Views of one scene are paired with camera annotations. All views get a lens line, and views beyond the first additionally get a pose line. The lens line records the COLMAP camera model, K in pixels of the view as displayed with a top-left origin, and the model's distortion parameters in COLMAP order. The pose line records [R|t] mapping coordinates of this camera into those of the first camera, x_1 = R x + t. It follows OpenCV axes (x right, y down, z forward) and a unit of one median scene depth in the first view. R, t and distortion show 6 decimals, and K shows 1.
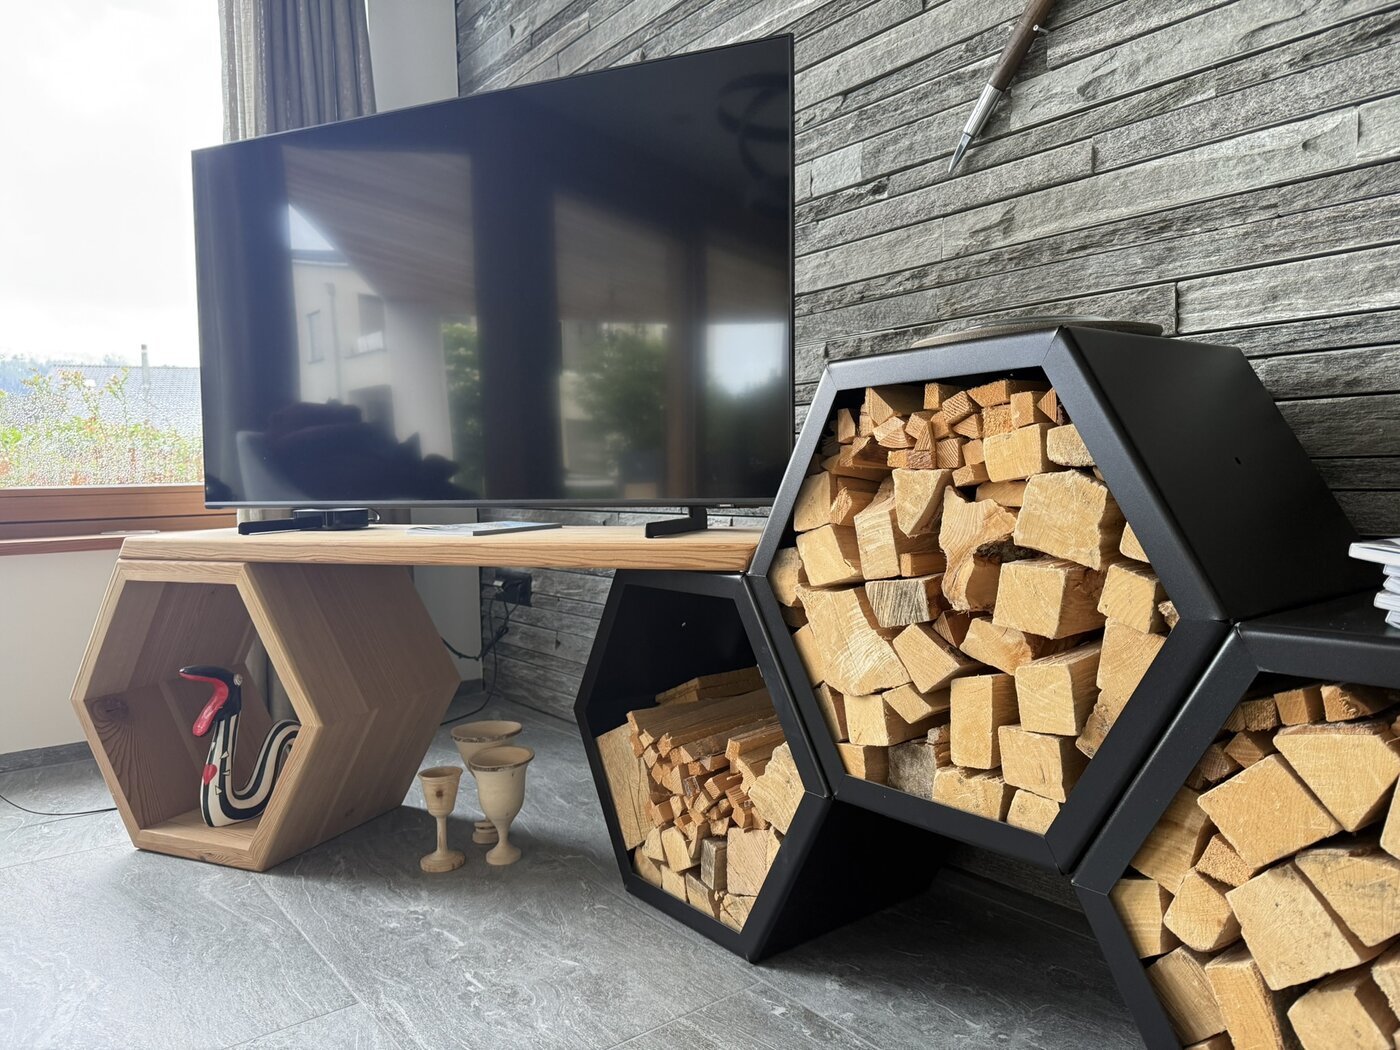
lens RADIAL K [[994.6, 0, 698.2], [0, 994.6, 577.2], [0, 0, 1]] dist [0.005474, -0.039863]
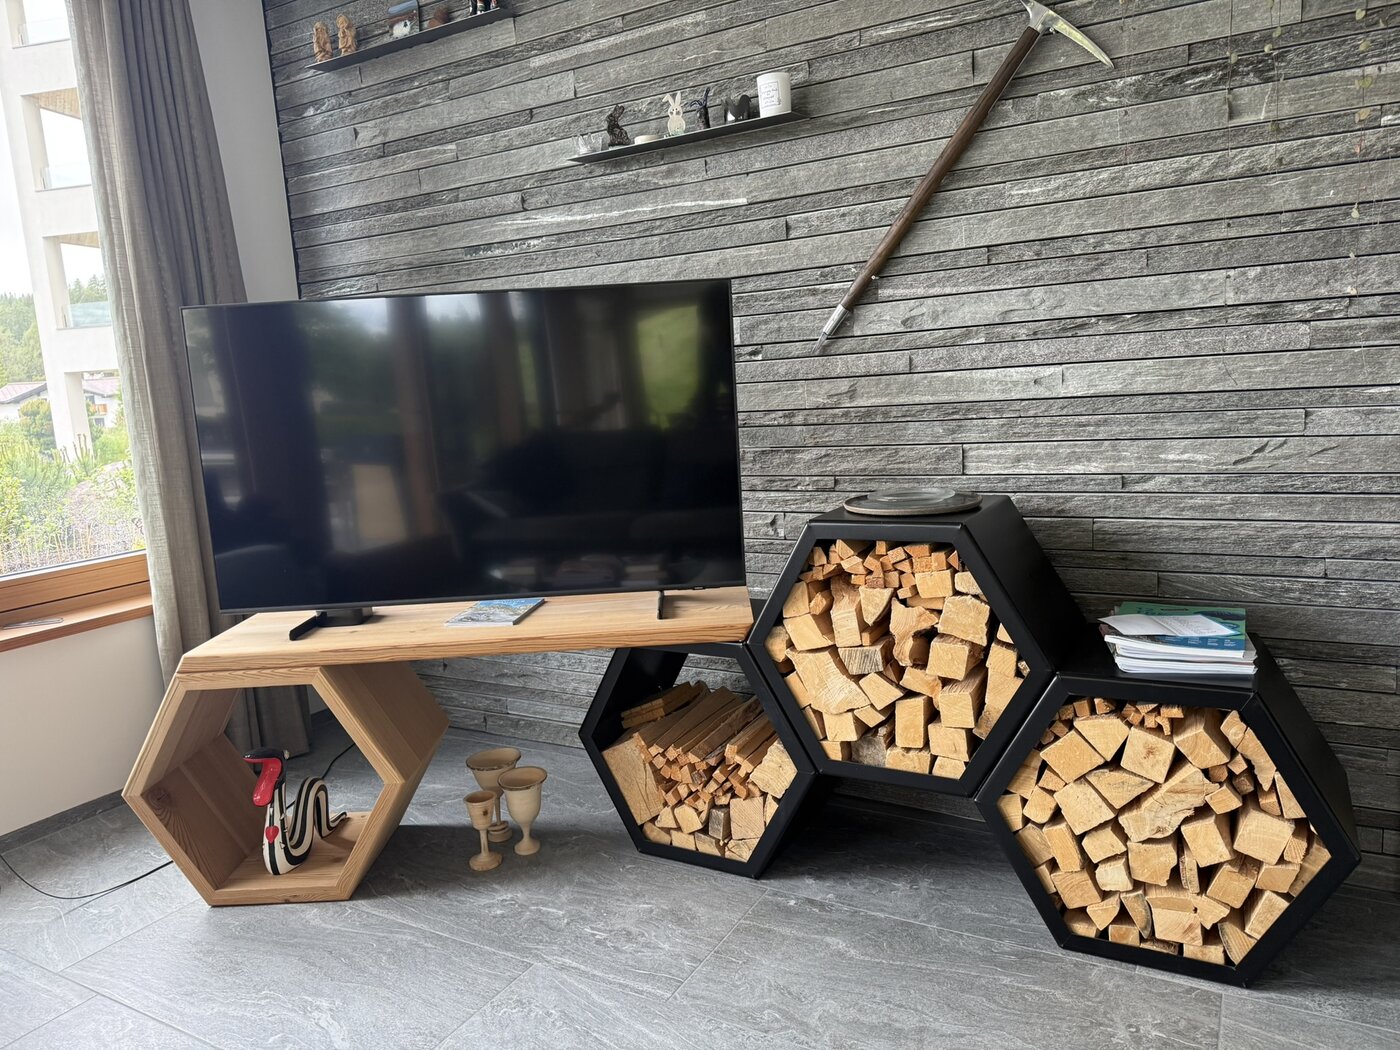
lens RADIAL K [[994.6, 0, 698.2], [0, 994.6, 577.2], [0, 0, 1]] dist [0.005474, -0.039863]
pose [[0.925986, -0.097371, 0.364786, -0.664391], [0.070052, 0.993705, 0.087425, -0.282378], [-0.371002, -0.055401, 0.926978, -0.491889]]
